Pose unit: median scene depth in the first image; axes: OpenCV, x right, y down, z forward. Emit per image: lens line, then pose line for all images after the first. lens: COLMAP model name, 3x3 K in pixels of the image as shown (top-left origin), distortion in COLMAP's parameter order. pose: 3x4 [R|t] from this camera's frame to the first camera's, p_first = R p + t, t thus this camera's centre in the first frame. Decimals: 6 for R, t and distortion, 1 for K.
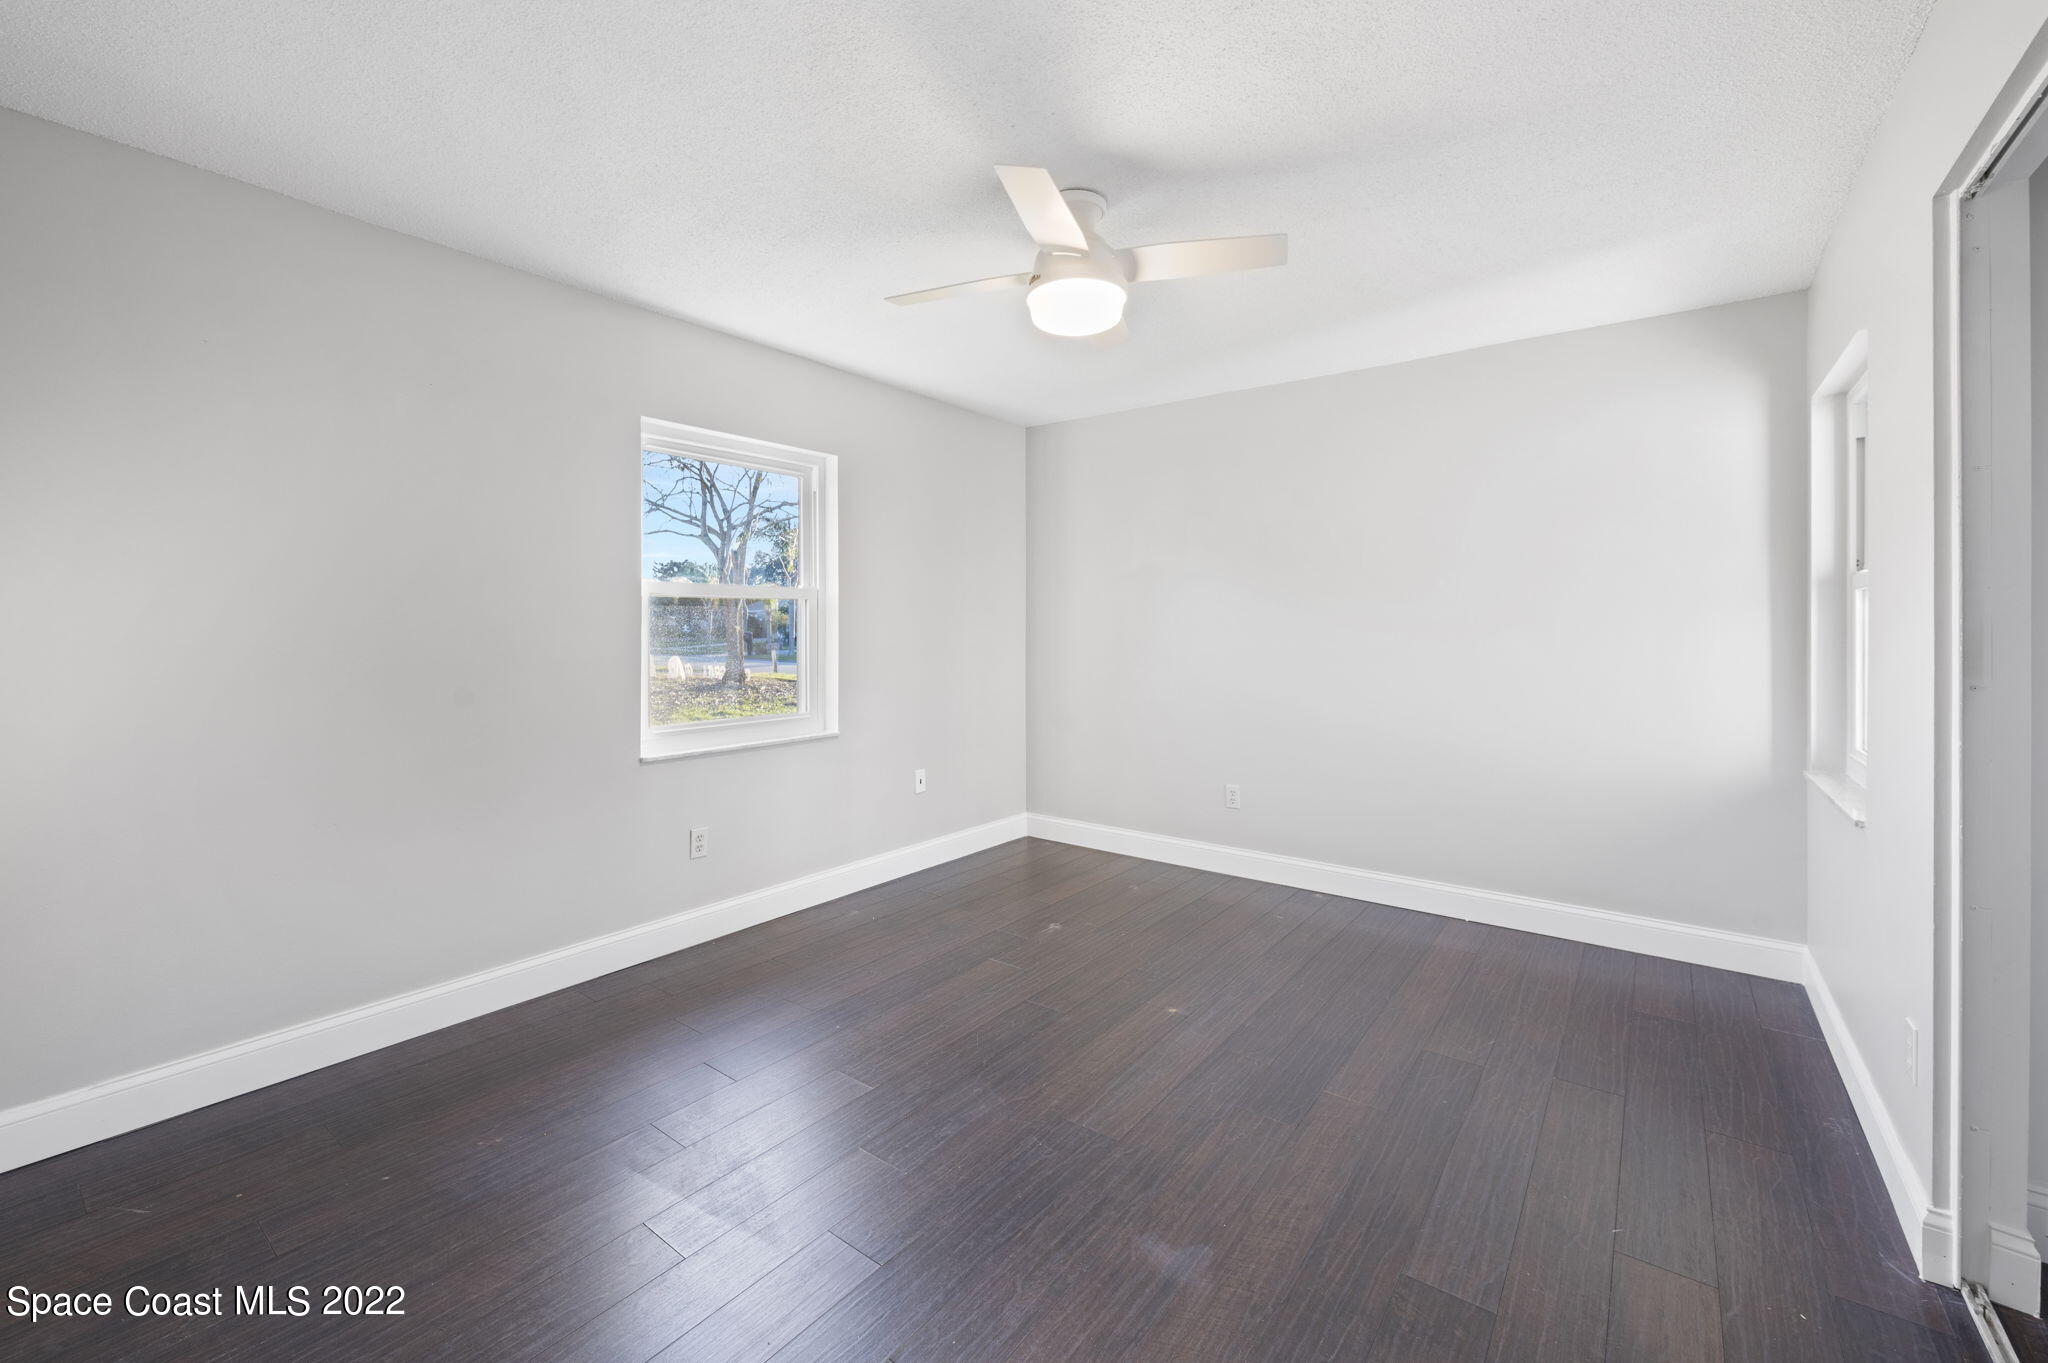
lens RADIAL K [[831.1, 0, 1039.1], [0, 831.1, 633.1], [0, 0, 1]] dist [0.009587, 0.000325]
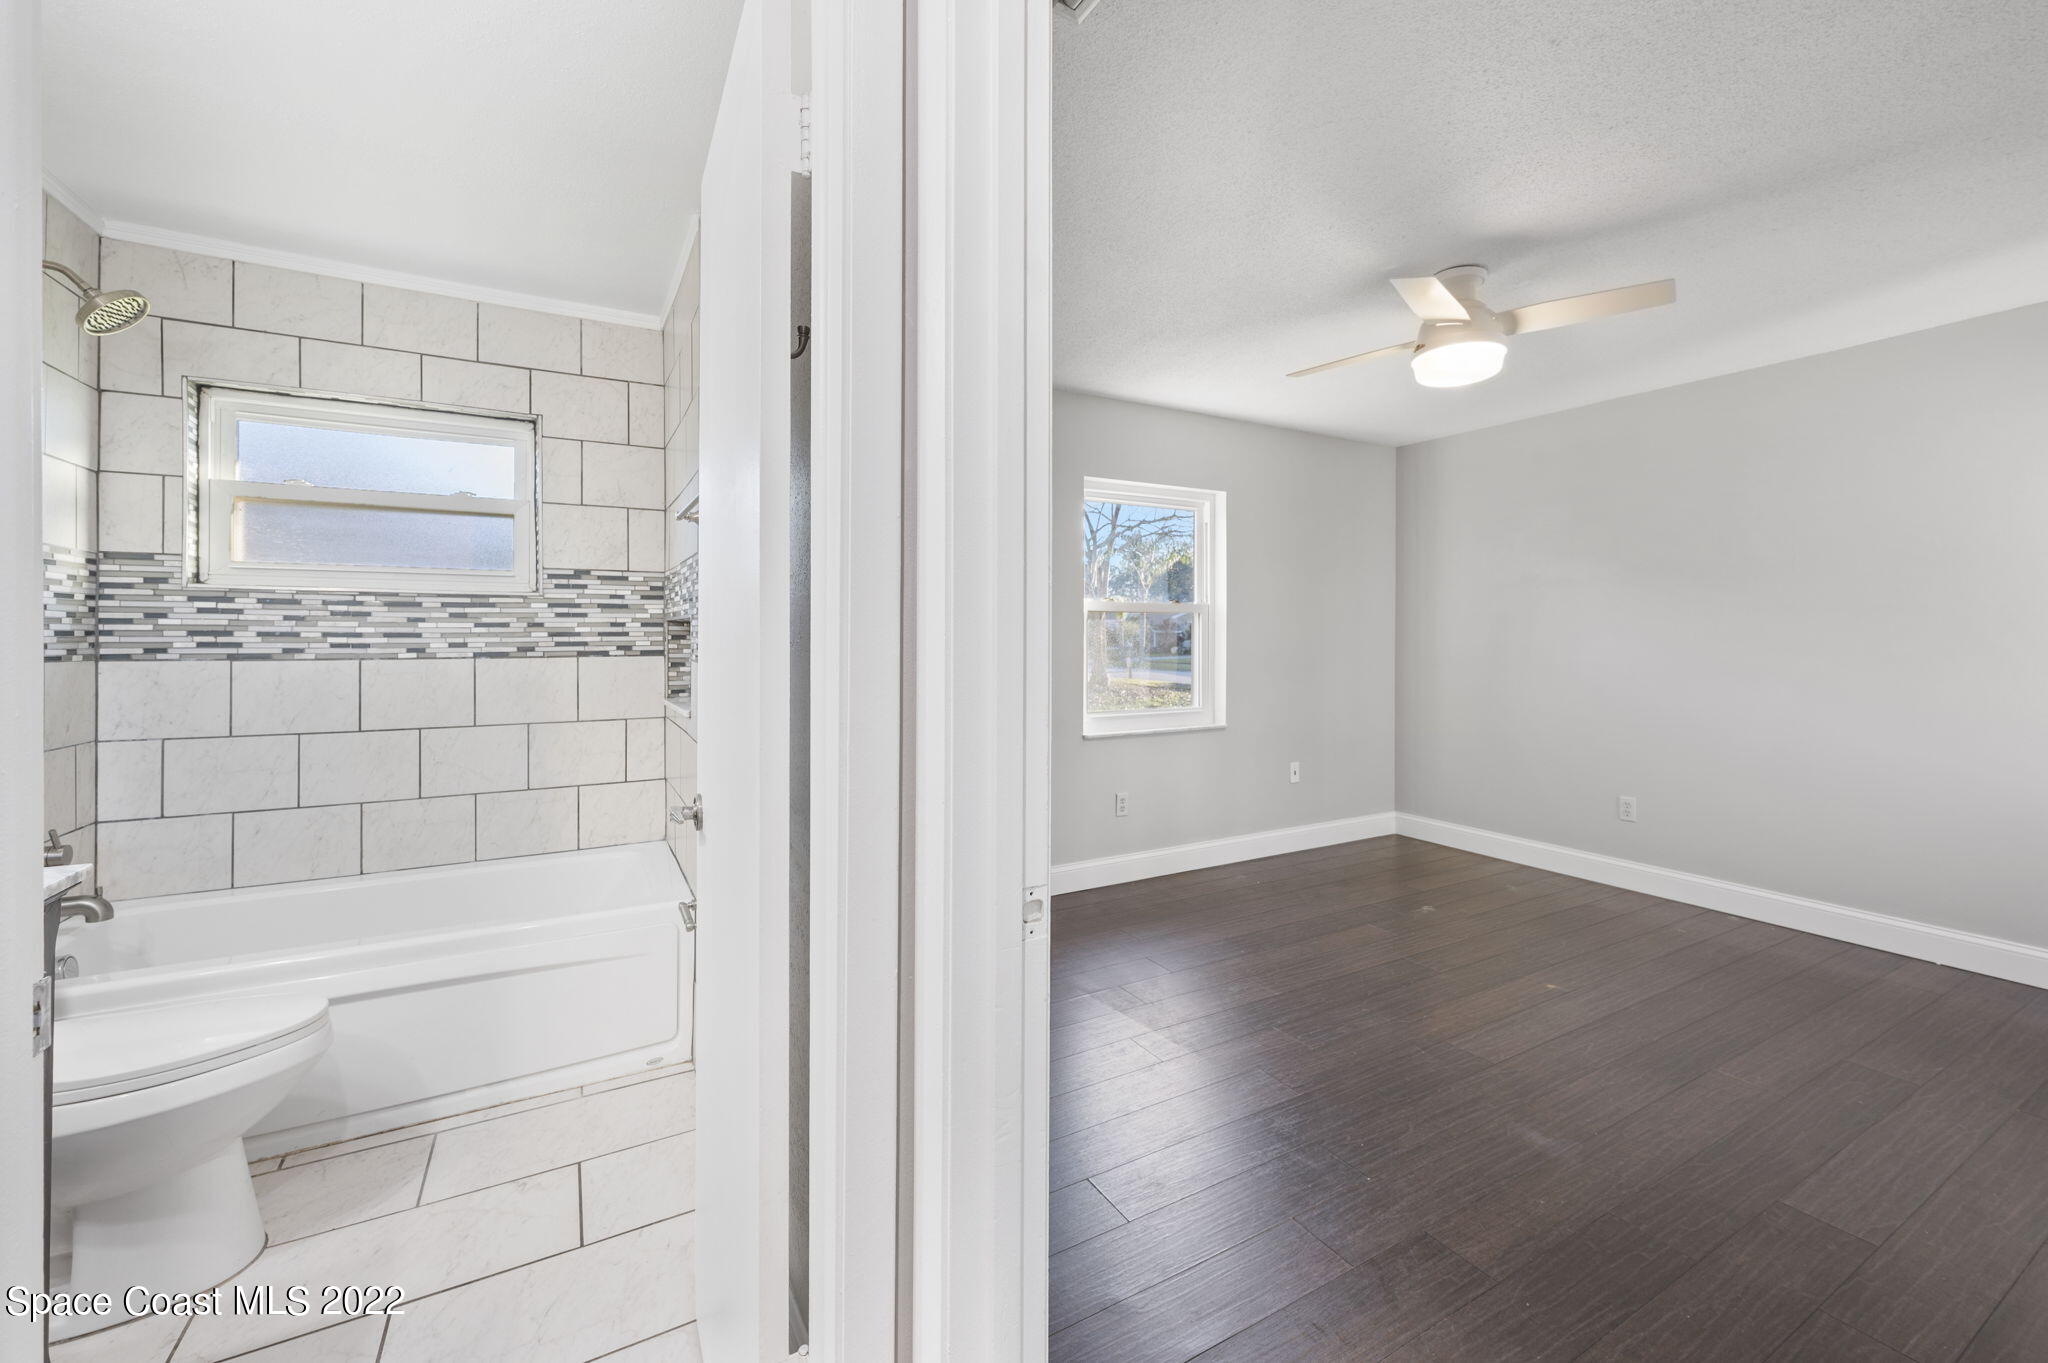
lens RADIAL K [[839.4, 0, 1030.6], [0, 839.4, 647.4], [0, 0, 1]] dist [0.002332, 0.000321]
pose [[0.918208, 0.004406, -0.396075, -0.026219], [-0.001912, 0.999976, 0.006692, 0.001596], [0.396095, -0.005387, 0.918194, -0.230907]]
